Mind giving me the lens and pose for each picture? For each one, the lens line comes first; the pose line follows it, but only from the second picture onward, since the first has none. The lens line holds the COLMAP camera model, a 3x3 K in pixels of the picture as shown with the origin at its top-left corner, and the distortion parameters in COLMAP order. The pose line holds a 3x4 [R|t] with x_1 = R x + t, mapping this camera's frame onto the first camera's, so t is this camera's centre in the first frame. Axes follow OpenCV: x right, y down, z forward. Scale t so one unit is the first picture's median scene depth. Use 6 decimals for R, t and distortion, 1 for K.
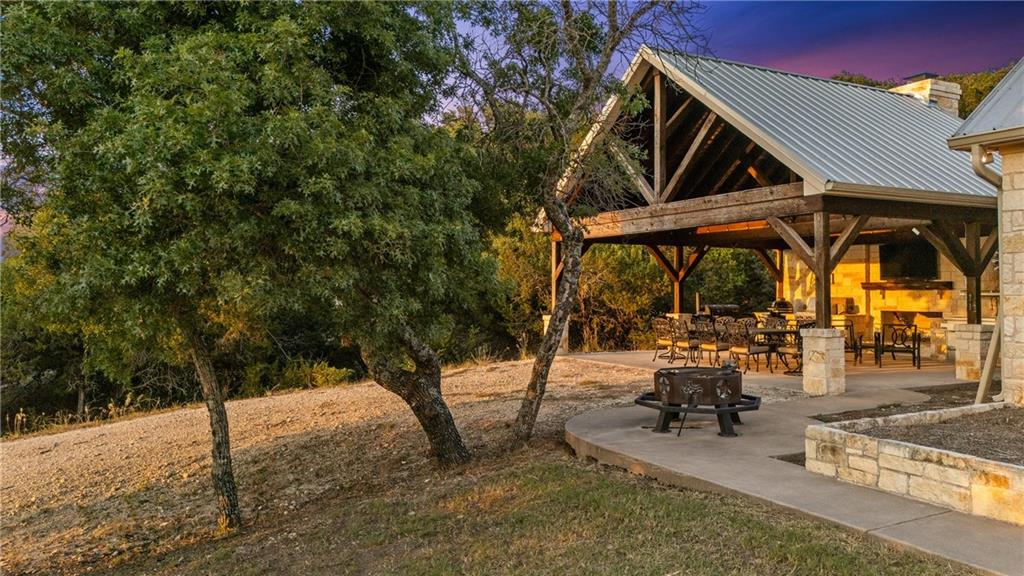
lens RADIAL K [[740.9, 0, 518.7], [0, 740.9, 280.5], [0, 0, 1]] dist [0.012763, -0.007088]
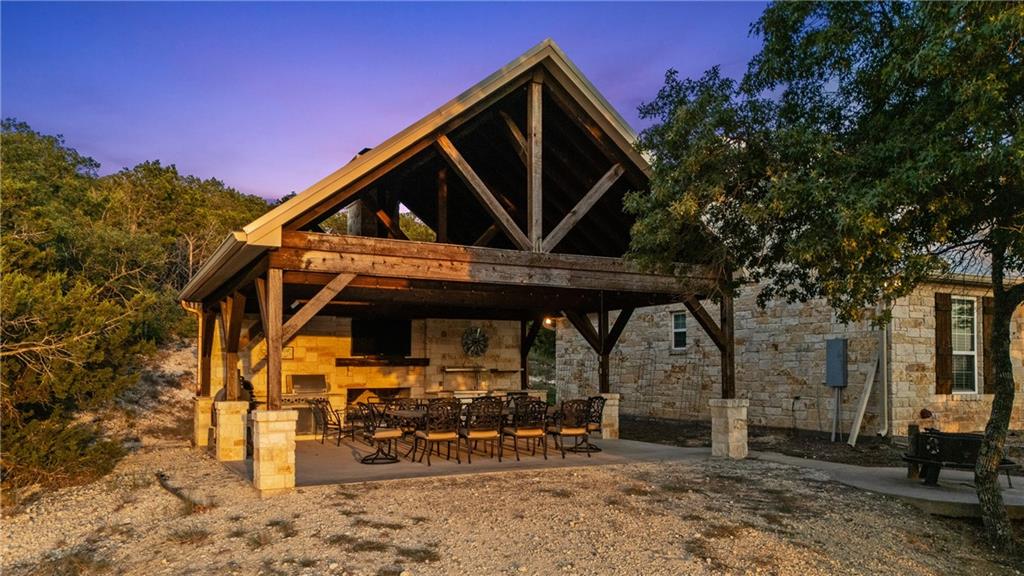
lens RADIAL K [[740.9, 0, 512.6], [0, 740.9, 290.5], [0, 0, 1]] dist [0.012763, -0.007088]
pose [[0.033443, 0.108028, 0.993585, -0.465385], [-0.012292, 0.994111, -0.107671, 0.016977], [-0.999365, -0.008612, 0.034574, 0.804796]]
